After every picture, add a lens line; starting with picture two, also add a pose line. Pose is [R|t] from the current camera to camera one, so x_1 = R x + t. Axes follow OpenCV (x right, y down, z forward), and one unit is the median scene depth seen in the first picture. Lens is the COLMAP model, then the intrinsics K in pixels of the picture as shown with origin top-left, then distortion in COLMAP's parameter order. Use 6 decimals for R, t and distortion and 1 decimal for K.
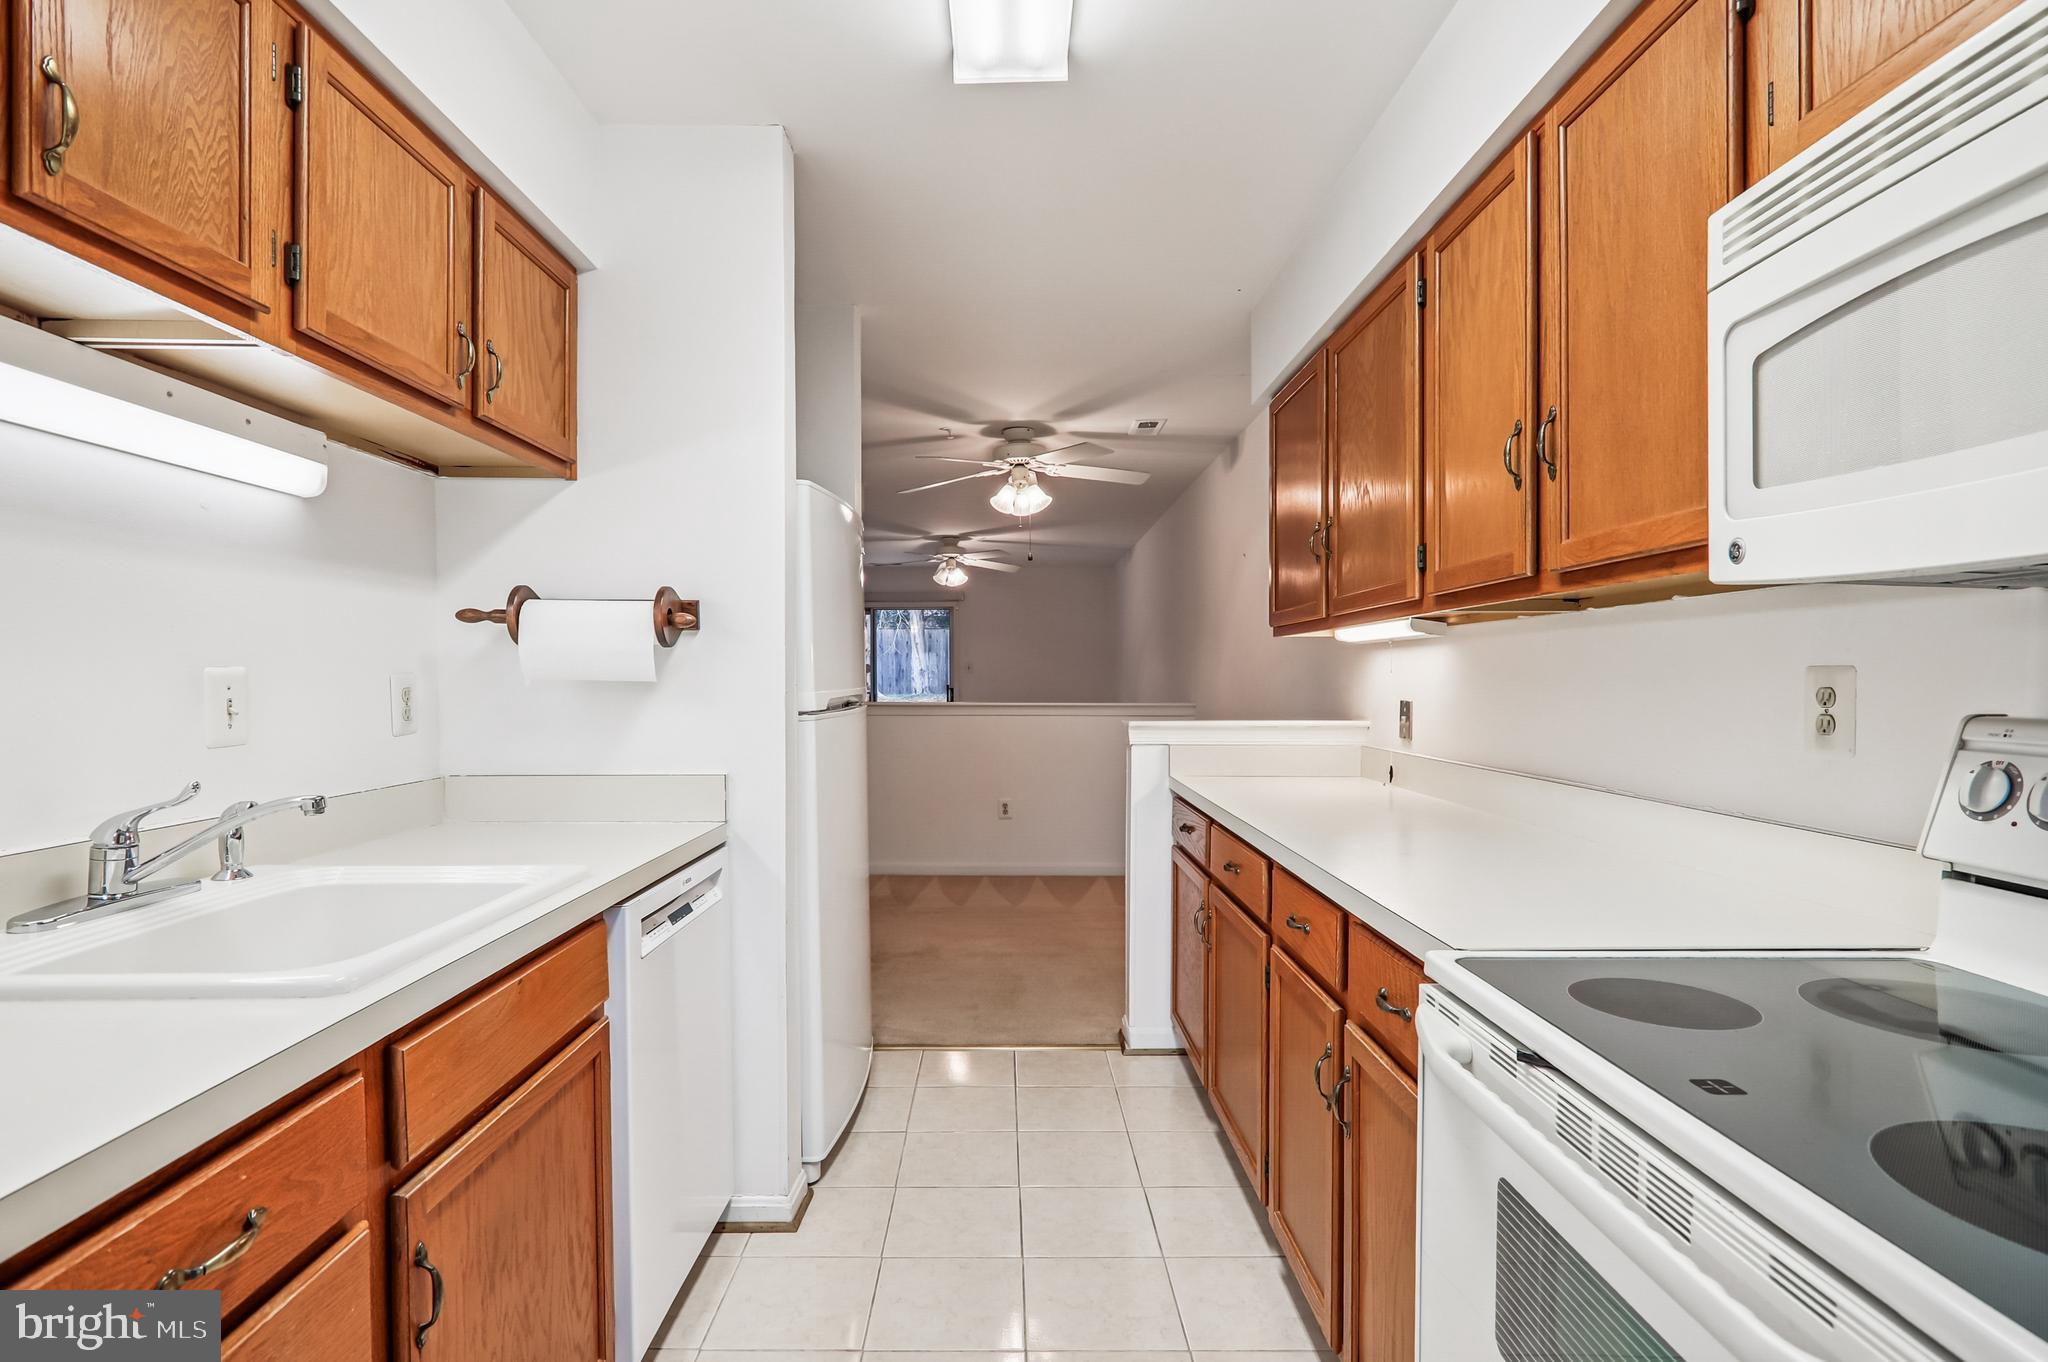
lens RADIAL K [[1020.2, 0, 999.0], [0, 1020.2, 691.5], [0, 0, 1]] dist [0.000085, -0.000242]
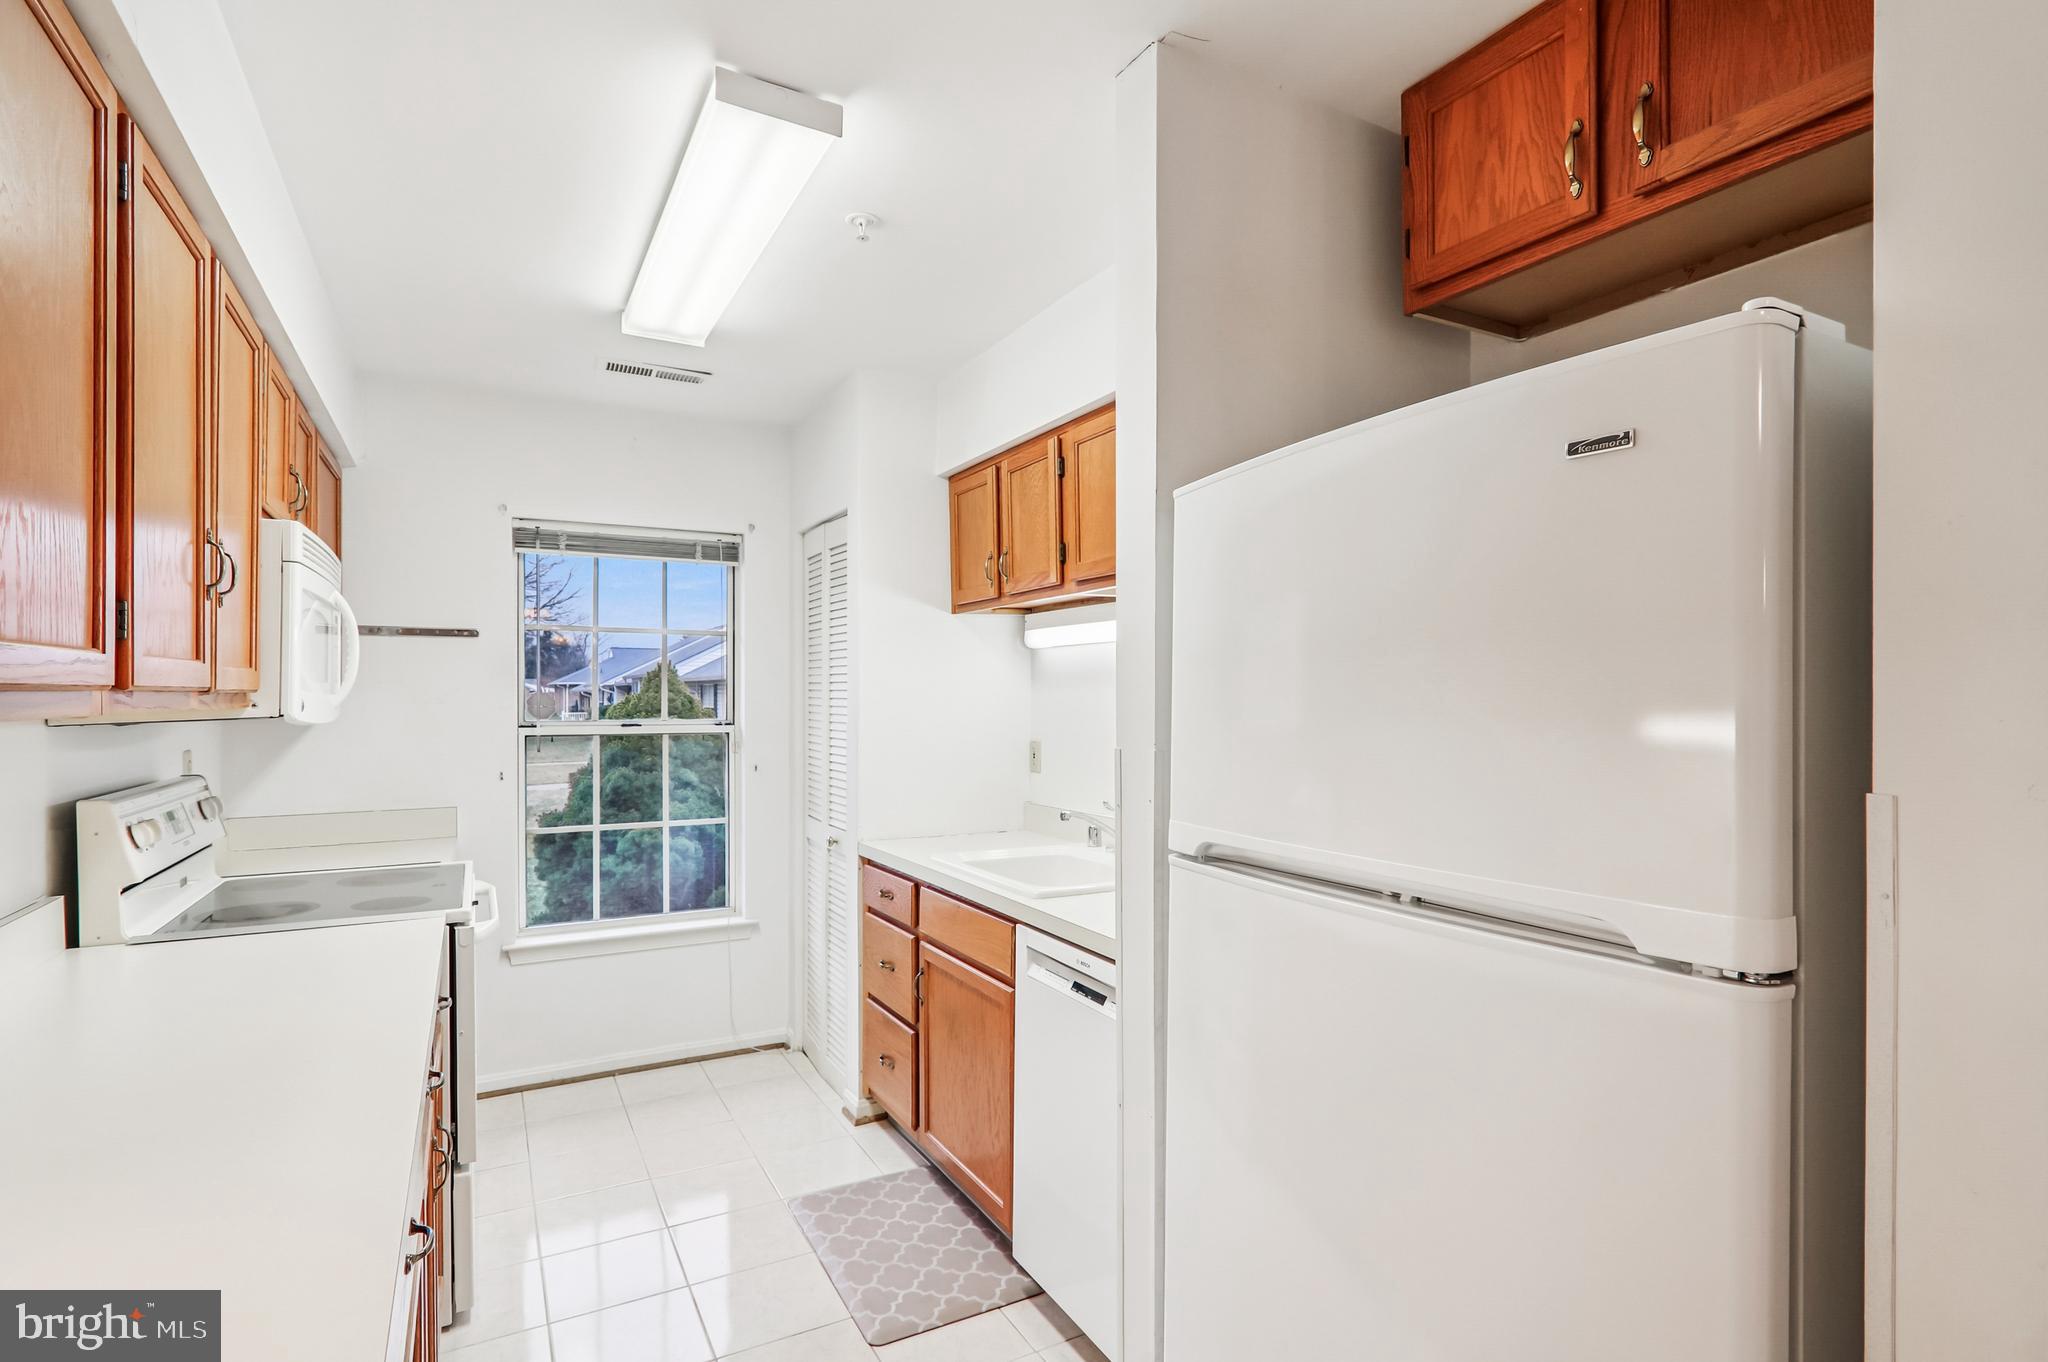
lens RADIAL K [[1008.1, 0, 1037.7], [0, 1008.1, 693.9], [0, 0, 1]] dist [-0.001272, -0.000406]
pose [[-0.868234, 0.000365, -0.496154, 0.239461], [-0.005720, 0.999926, 0.010744, -0.098707], [0.496121, 0.012166, -0.868168, 1.761313]]
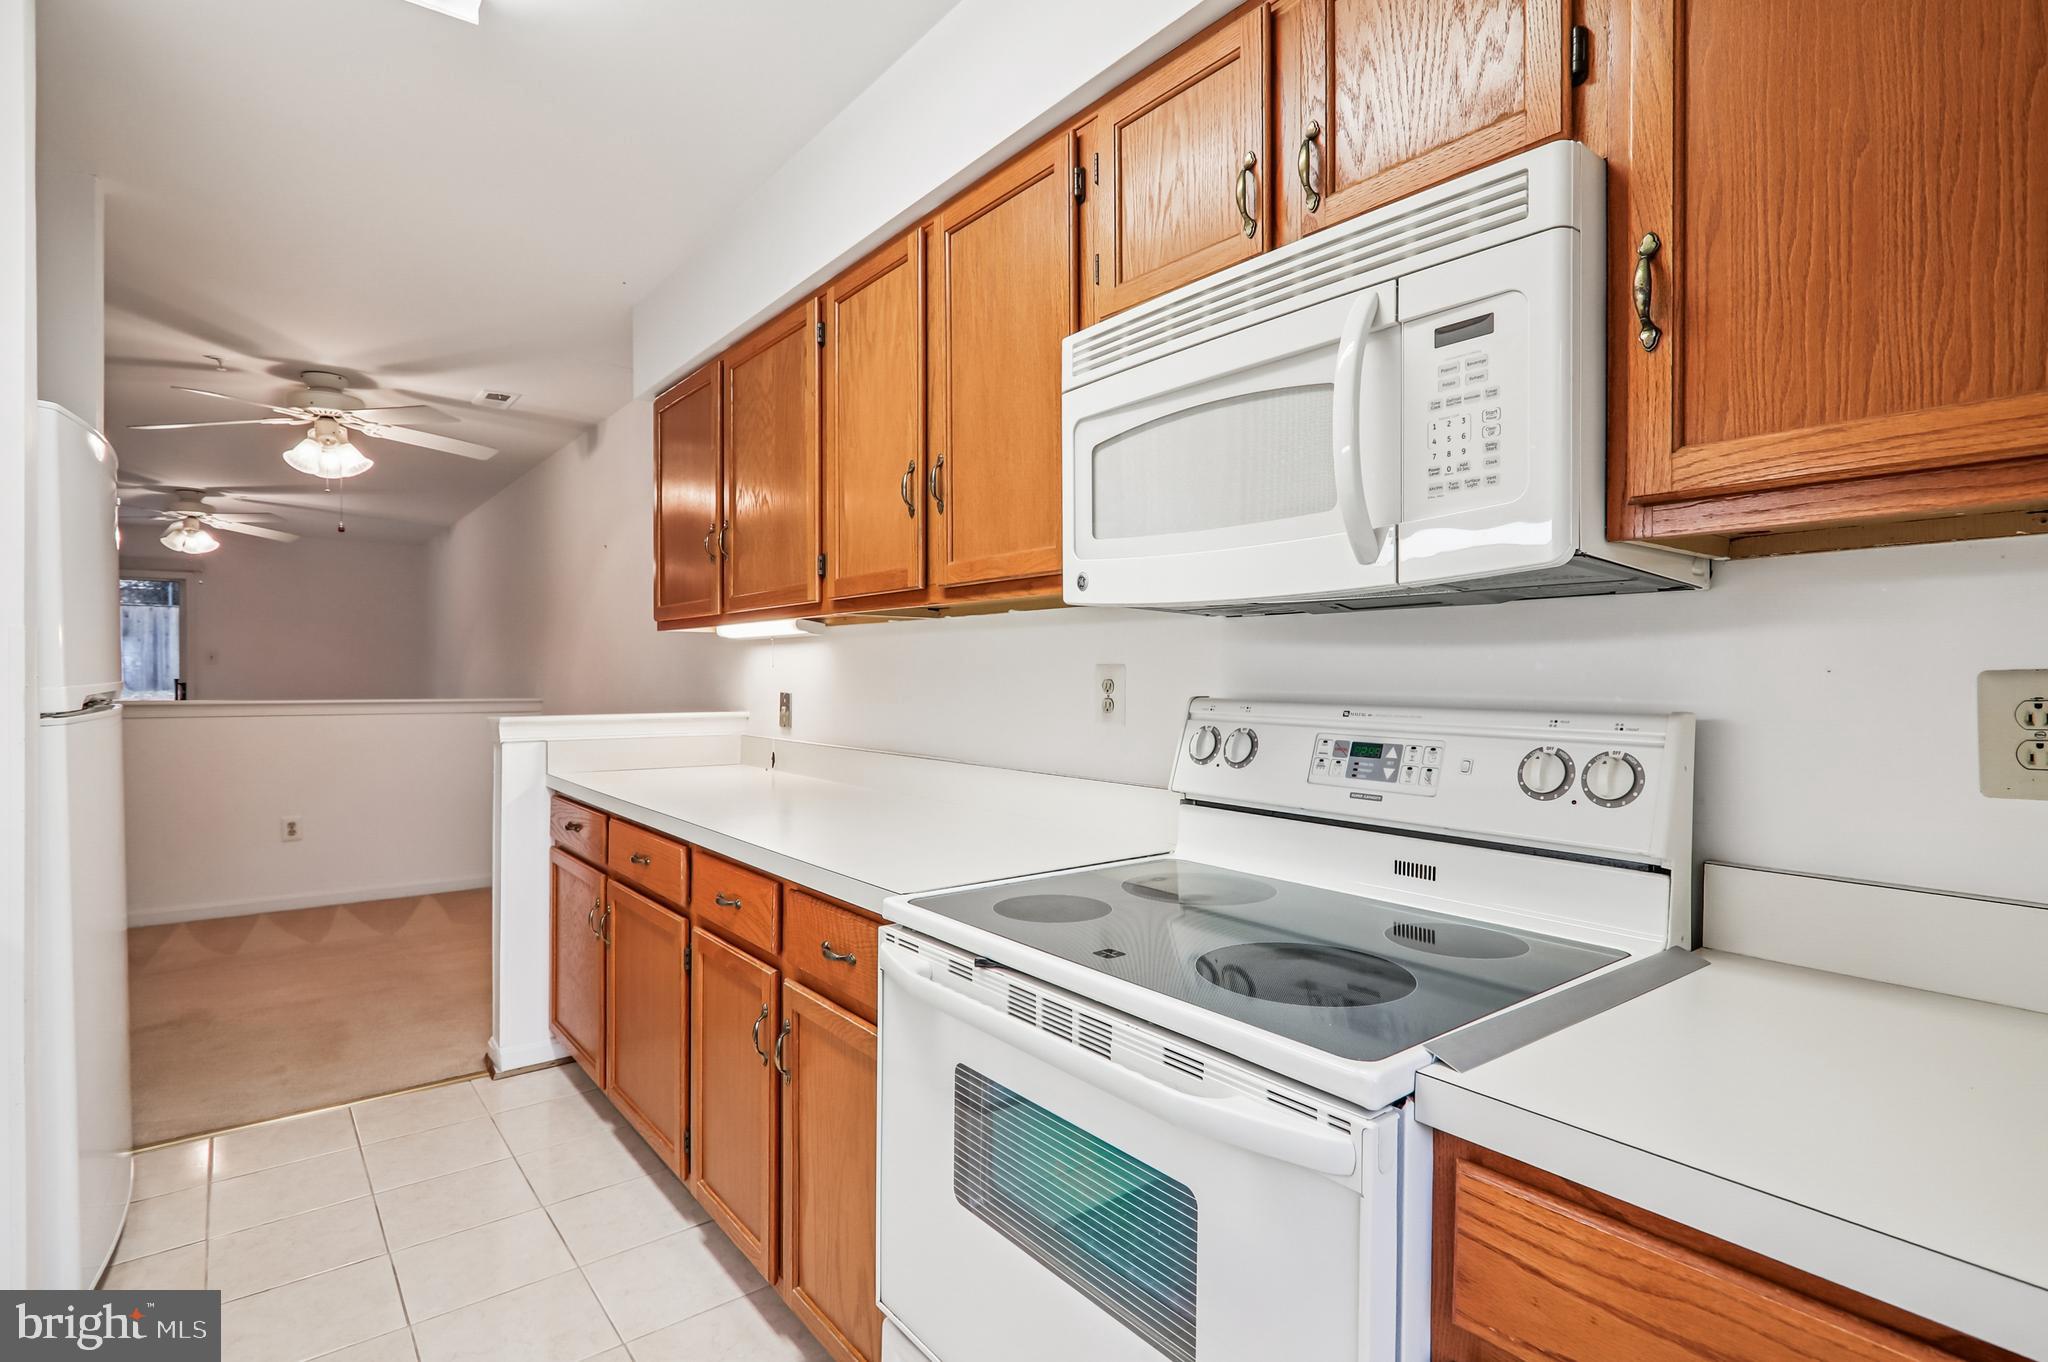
lens RADIAL K [[1001.3, 0, 1027.3], [0, 1001.3, 678.5], [0, 0, 1]] dist [0.002396, -0.000275]
pose [[0.782343, 0.000388, 0.622847, -0.101989], [0.004091, 0.999975, -0.005762, 0.001687], [-0.622834, 0.007057, 0.782322, -0.016050]]
